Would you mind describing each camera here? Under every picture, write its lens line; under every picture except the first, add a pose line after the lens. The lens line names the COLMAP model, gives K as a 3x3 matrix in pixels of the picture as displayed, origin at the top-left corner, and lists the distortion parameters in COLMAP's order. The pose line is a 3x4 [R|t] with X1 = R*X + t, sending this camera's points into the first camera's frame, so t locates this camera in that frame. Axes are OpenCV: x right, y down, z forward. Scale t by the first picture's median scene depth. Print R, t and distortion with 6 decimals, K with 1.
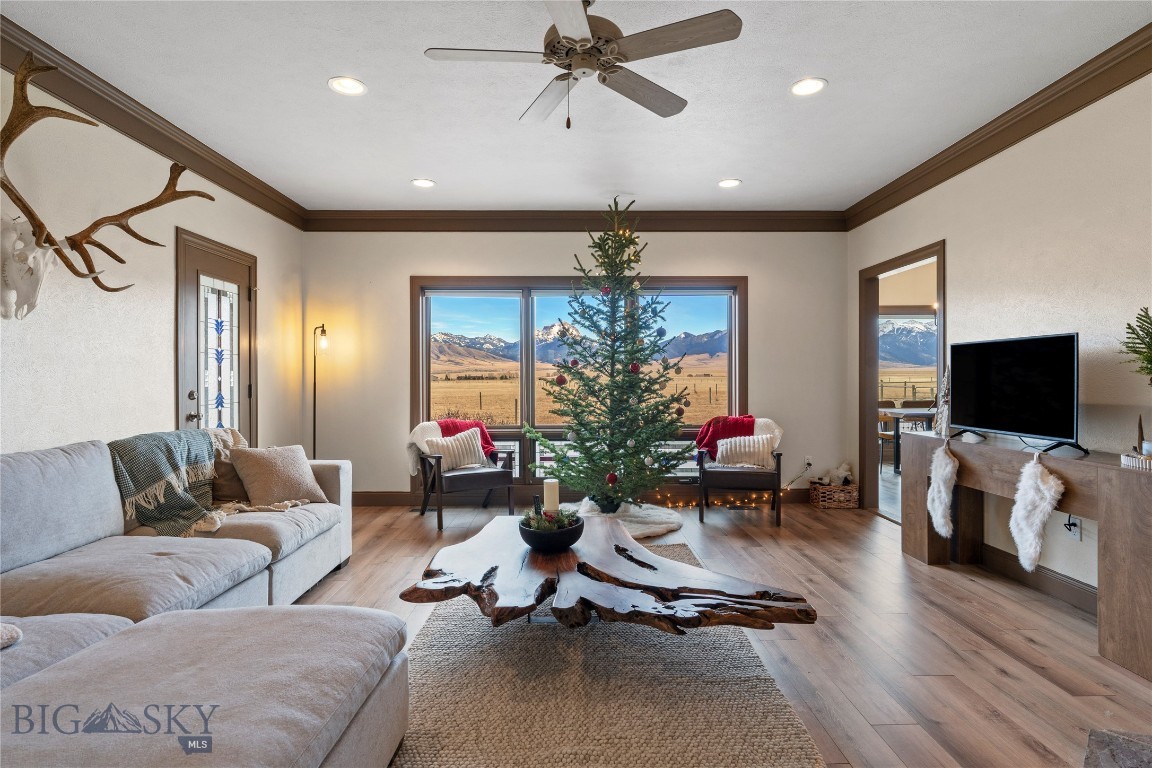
lens RADIAL K [[590.4, 0, 574.0], [0, 590.4, 379.7], [0, 0, 1]] dist [0.001714, 0.000686]
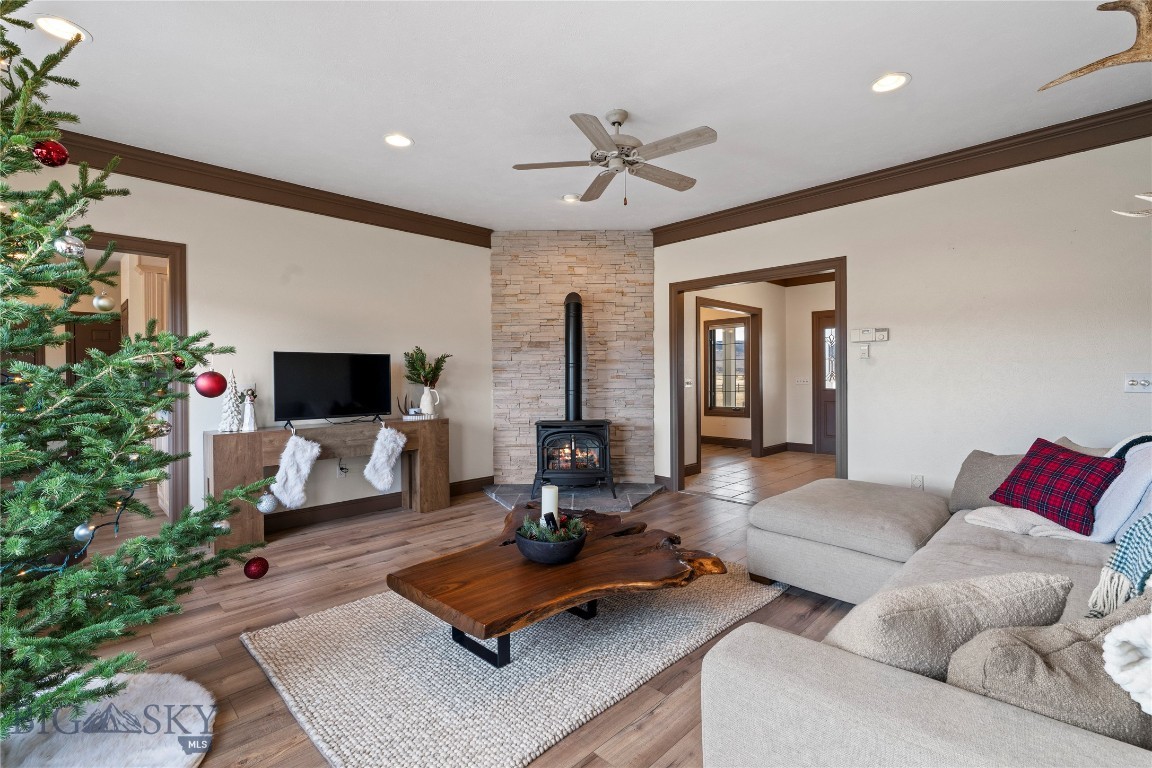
lens RADIAL K [[520.3, 0, 583.1], [0, 520.3, 383.4], [0, 0, 1]] dist [-0.012062, 0.001311]
pose [[-0.706744, 0.002722, 0.707464, -0.478101], [0.013550, 0.999861, 0.009689, 0.001702], [-0.707339, 0.016434, -0.706683, 1.127215]]
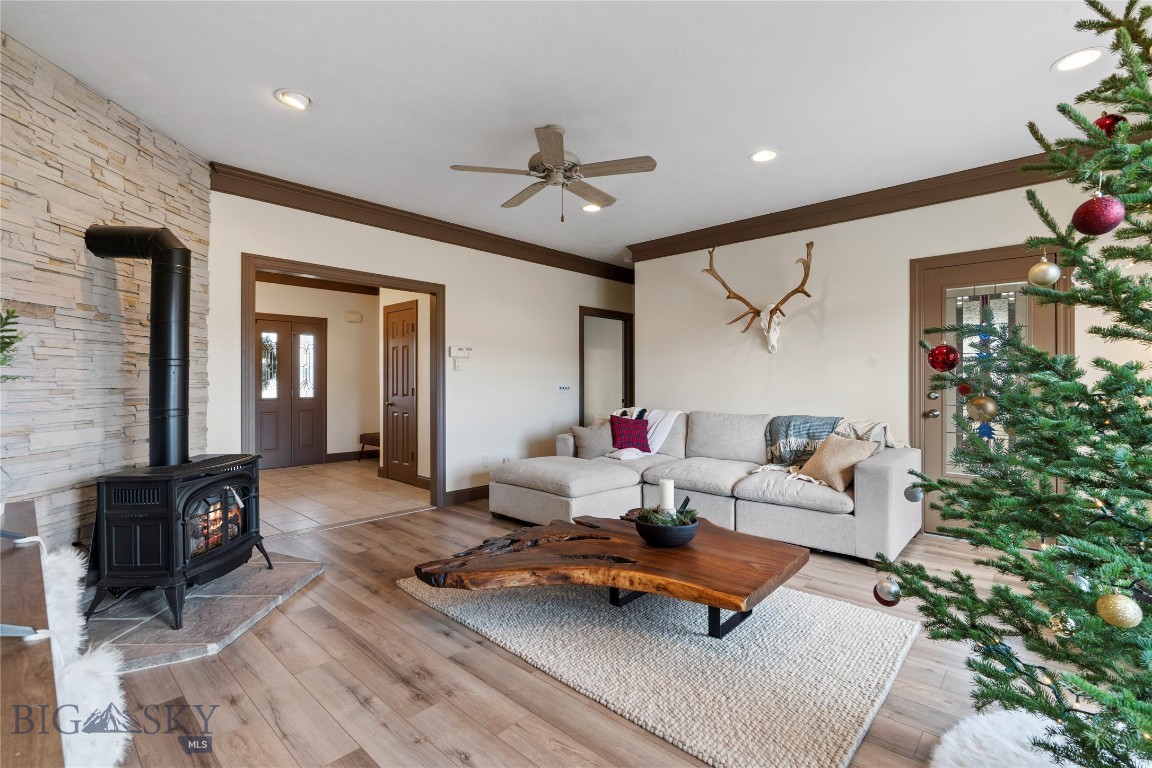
lens RADIAL K [[520.3, 0, 583.1], [0, 520.3, 383.4], [0, 0, 1]] dist [-0.012062, 0.001311]
pose [[-0.675912, 0.007641, -0.736942, 0.544755], [0.002606, 0.999965, 0.007979, -0.007107], [0.736977, 0.003472, -0.675909, 1.111358]]
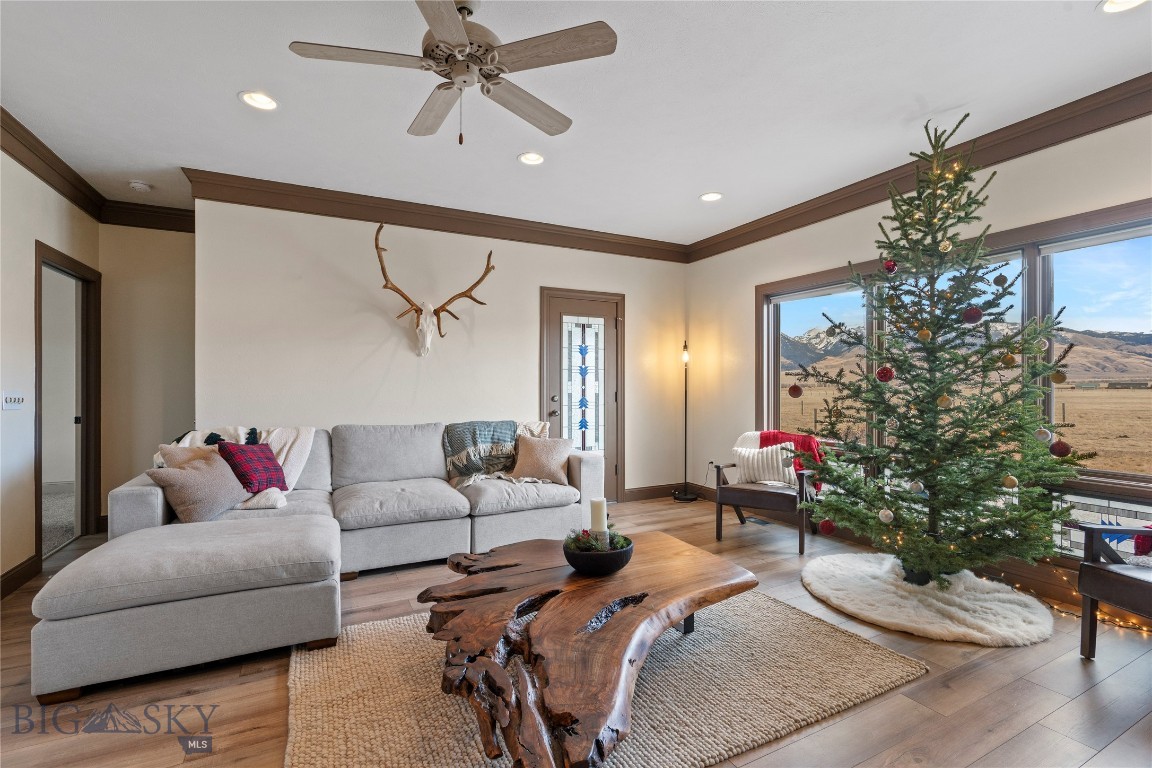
lens RADIAL K [[520.7, 0, 577.9], [0, 520.7, 379.6], [0, 0, 1]] dist [-0.003828, 0.000211]
pose [[0.454490, -0.008329, -0.890713, 0.501859], [-0.003925, 0.999928, -0.011353, -0.005977], [0.890743, 0.008656, 0.454424, 0.434641]]
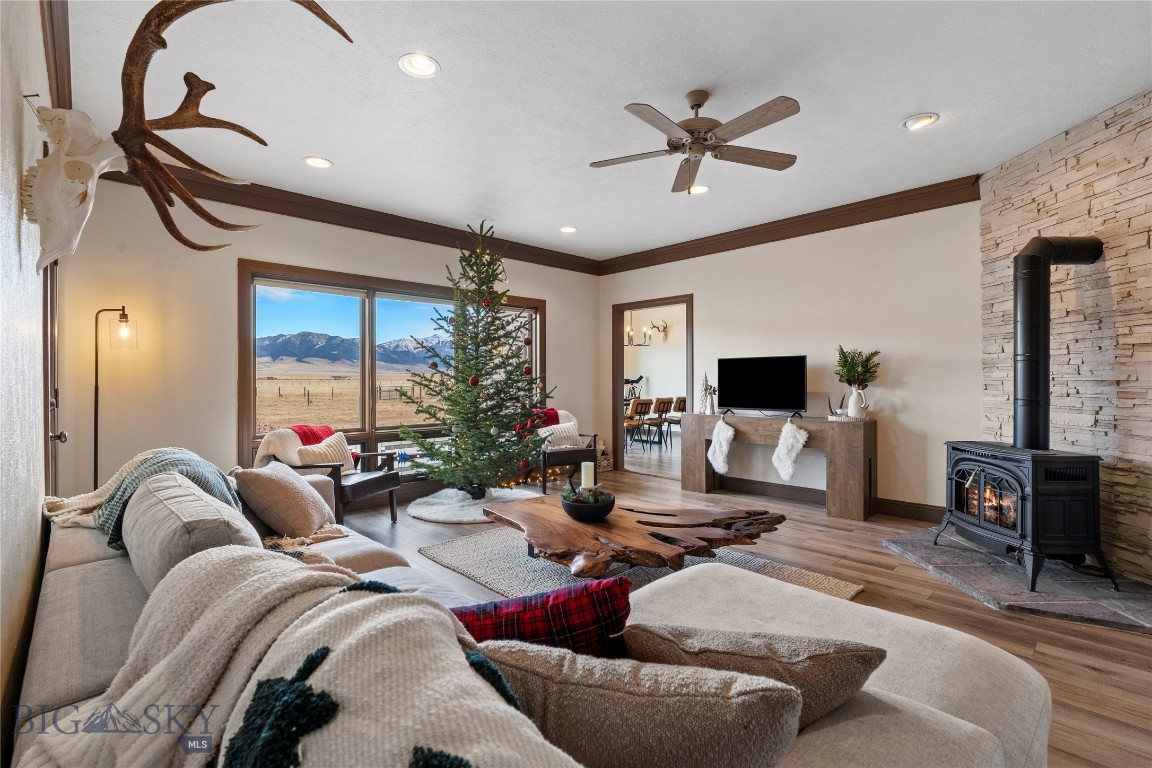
lens RADIAL K [[520.7, 0, 577.9], [0, 520.7, 379.6], [0, 0, 1]] dist [-0.003828, 0.000211]
pose [[0.727133, 0.000505, 0.686496, -0.578721], [0.003084, 0.999987, -0.004001, 0.002683], [-0.686489, 0.005027, 0.727122, 0.172938]]
